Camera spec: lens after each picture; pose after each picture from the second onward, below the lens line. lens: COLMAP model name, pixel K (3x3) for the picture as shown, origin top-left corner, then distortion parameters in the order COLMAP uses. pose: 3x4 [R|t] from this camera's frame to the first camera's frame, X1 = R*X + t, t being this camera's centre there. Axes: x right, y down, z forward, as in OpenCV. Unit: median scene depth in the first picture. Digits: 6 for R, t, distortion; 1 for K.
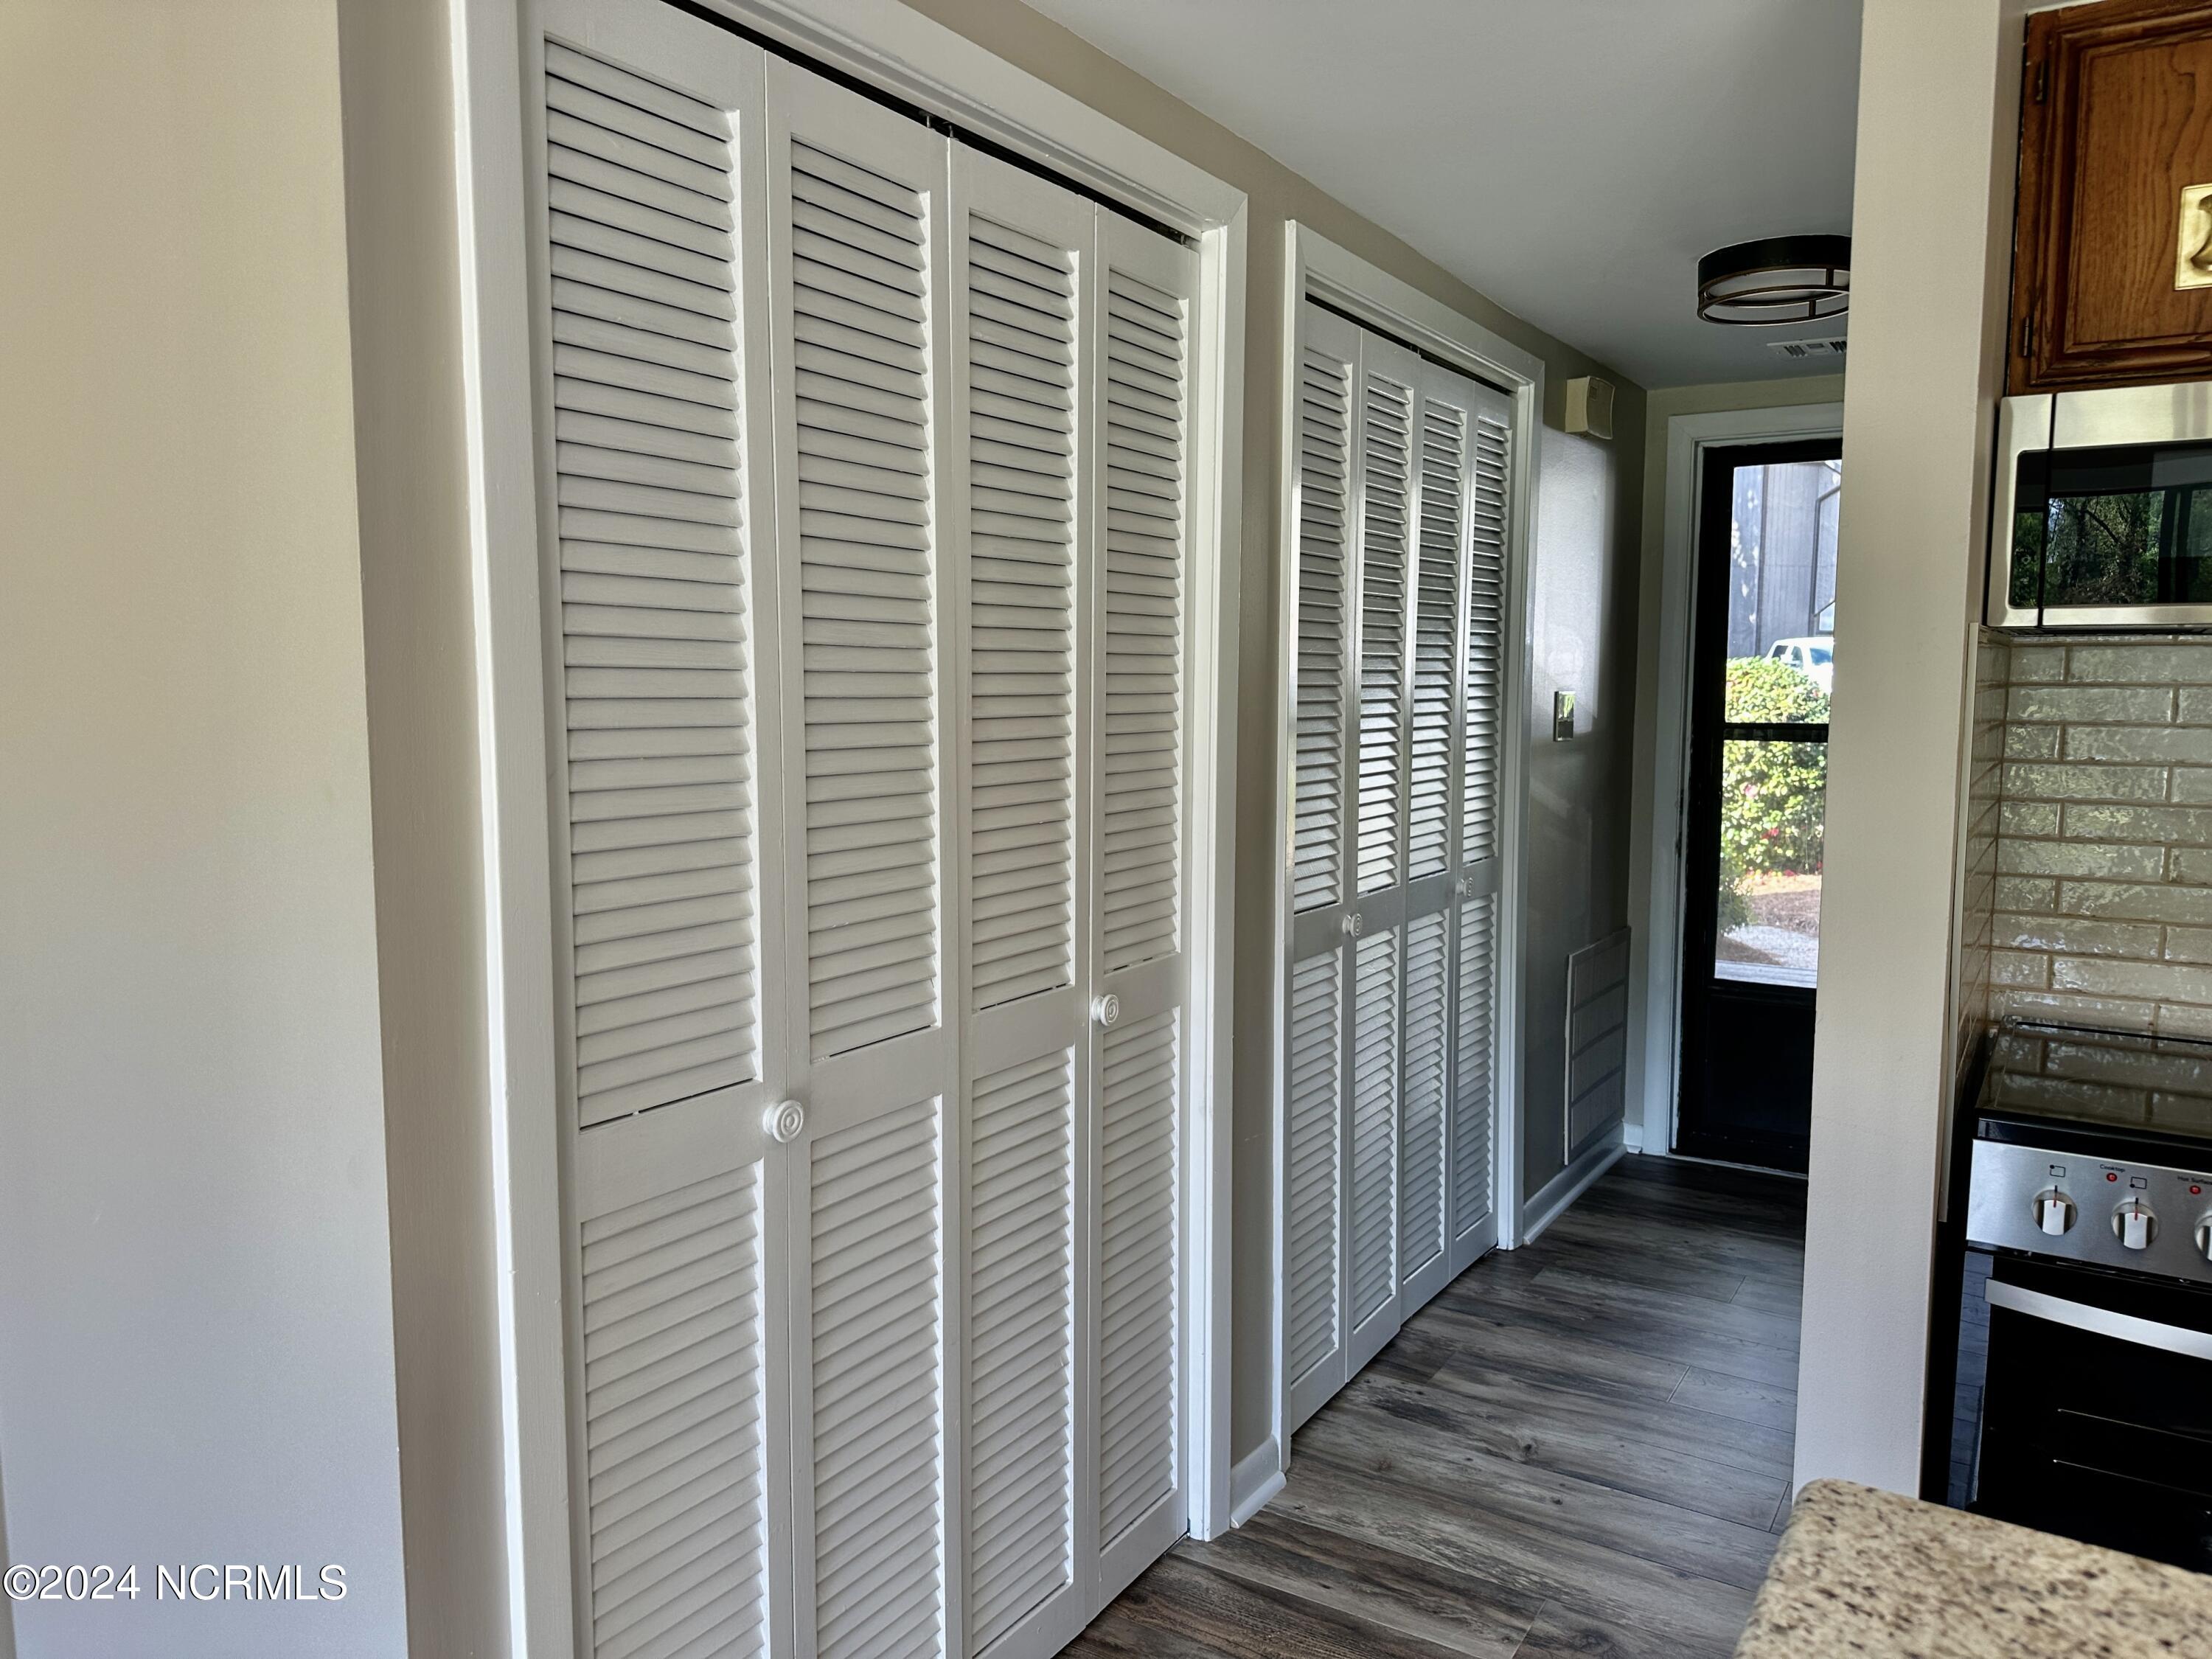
lens RADIAL K [[1590.9, 0, 1104.5], [0, 1590.9, 840.5], [0, 0, 1]] dist [-0.007787, 0.002204]
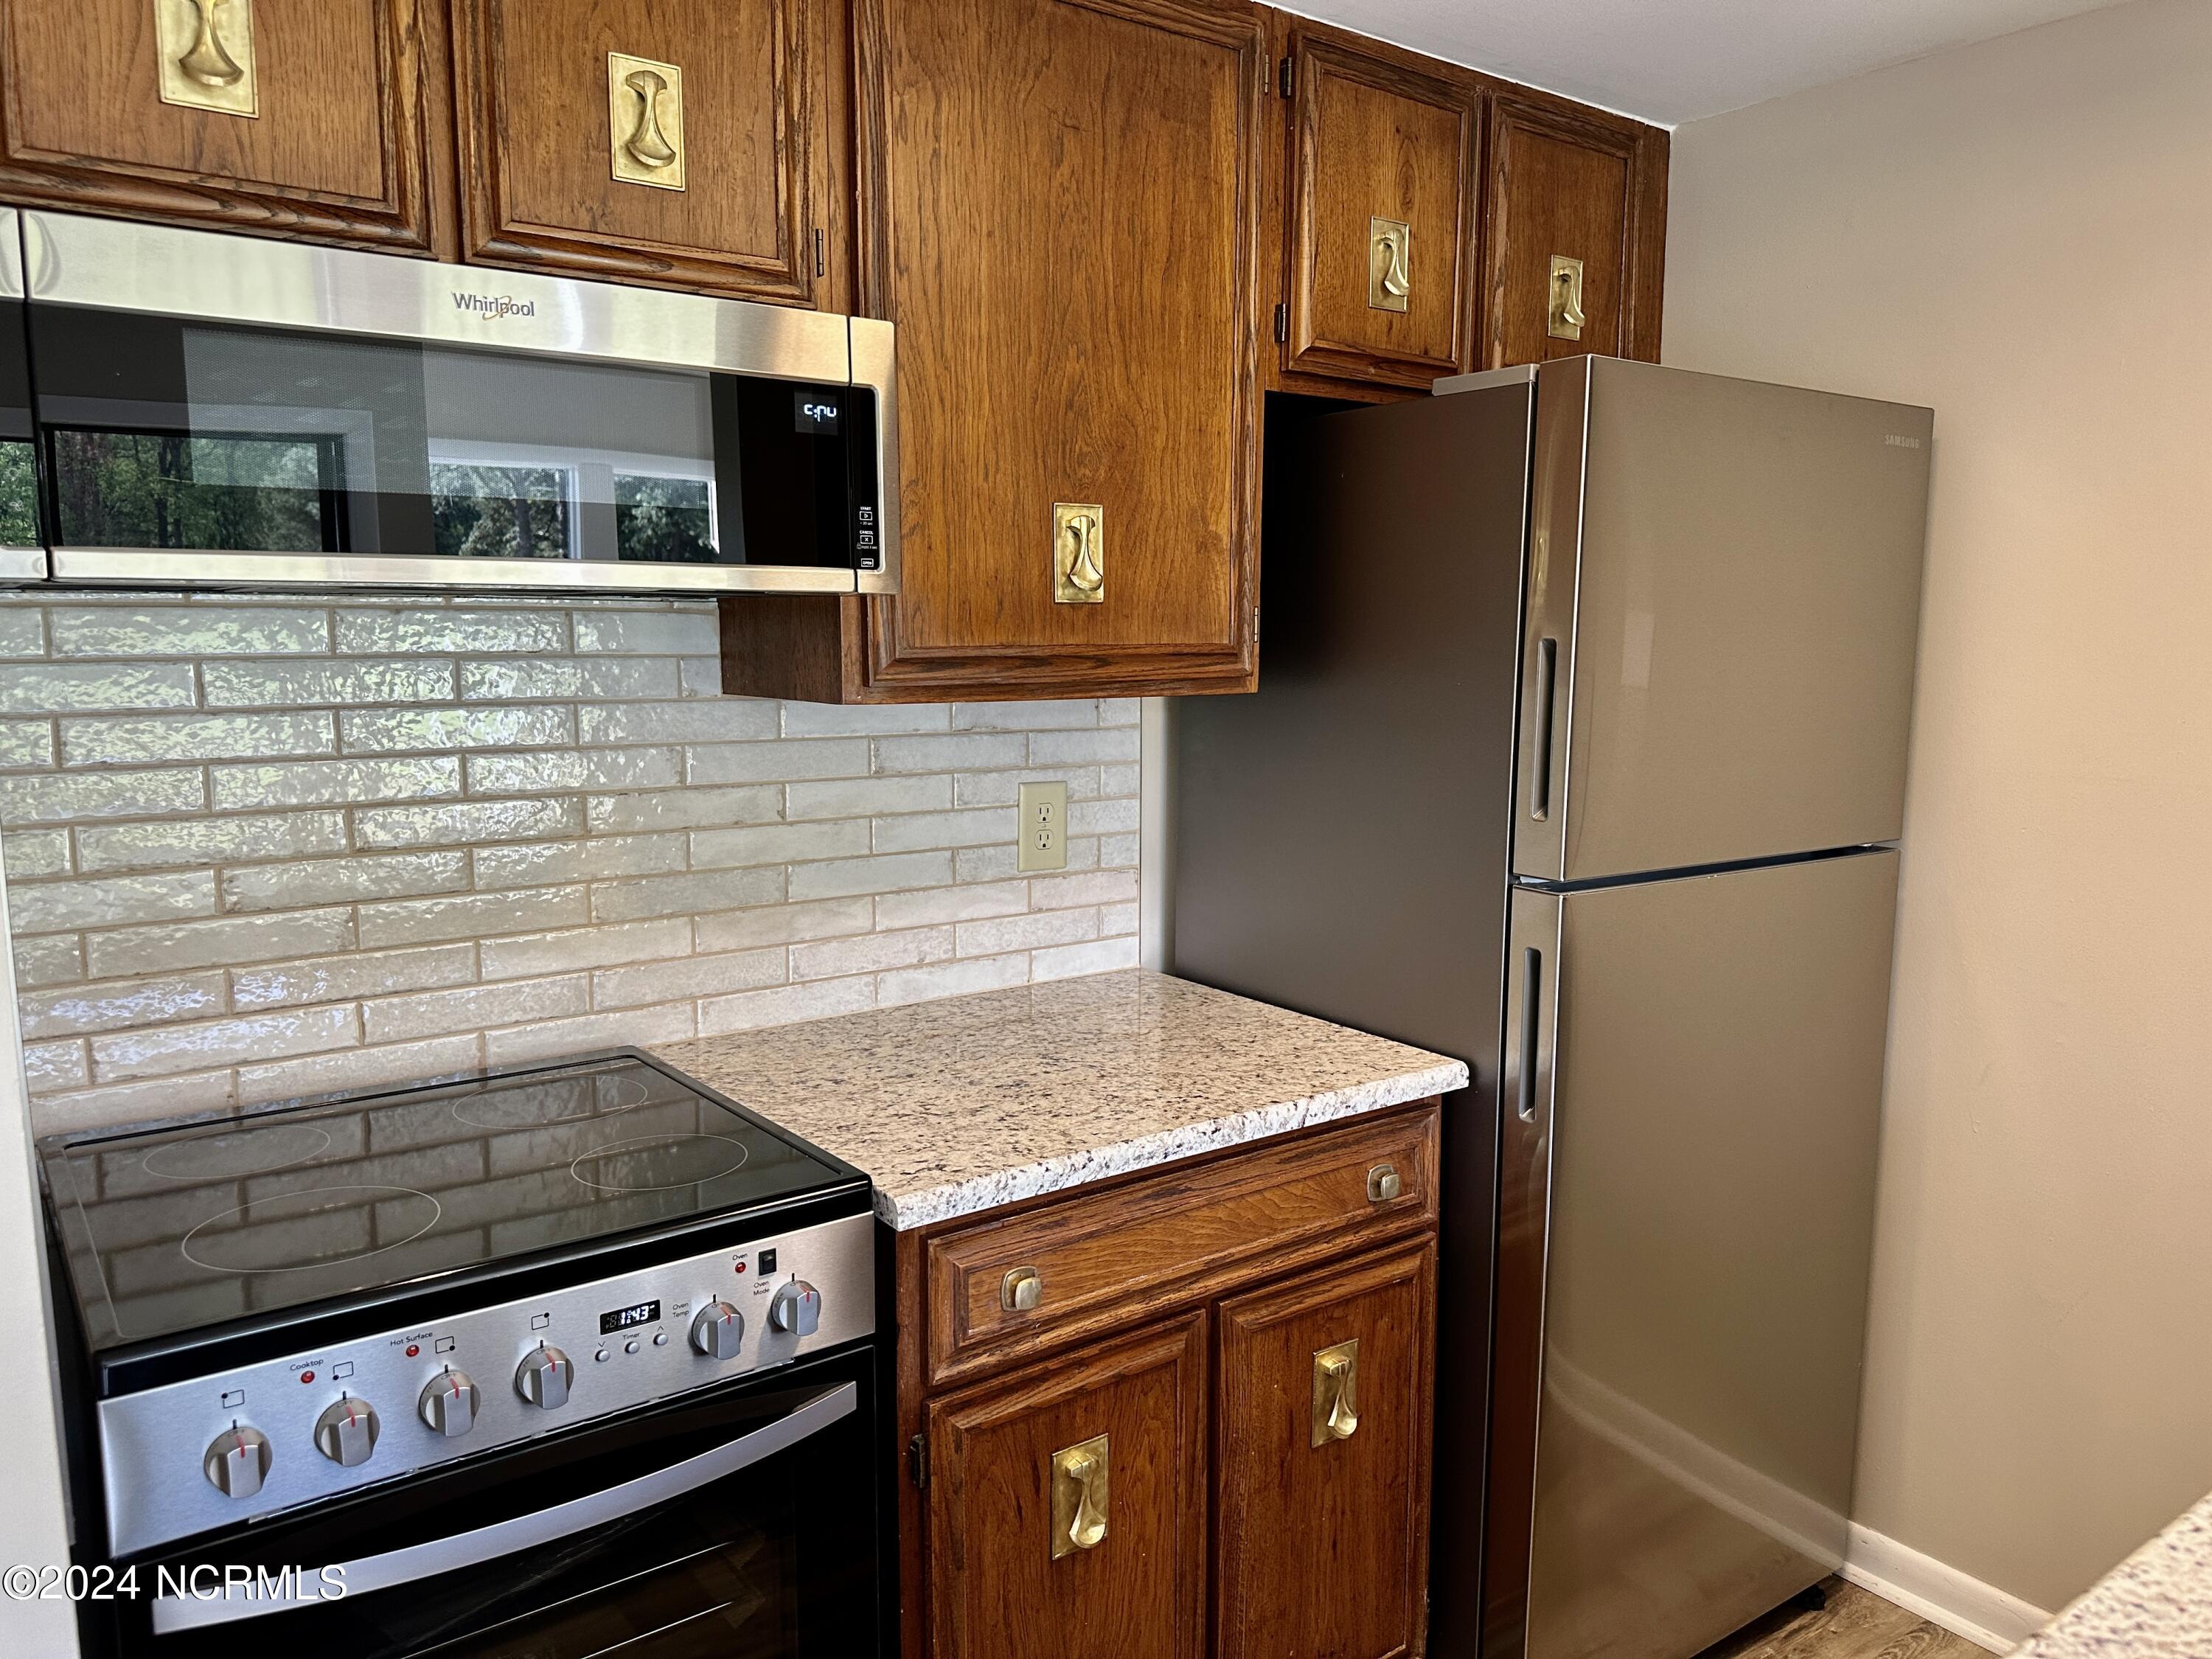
lens RADIAL K [[1590.9, 0, 1104.5], [0, 1590.9, 840.5], [0, 0, 1]] dist [-0.007787, 0.002204]
pose [[0.363149, -0.126617, 0.923088, 0.135333], [0.100413, 0.990272, 0.096329, -0.047782], [-0.926304, 0.057709, 0.372330, 0.365734]]
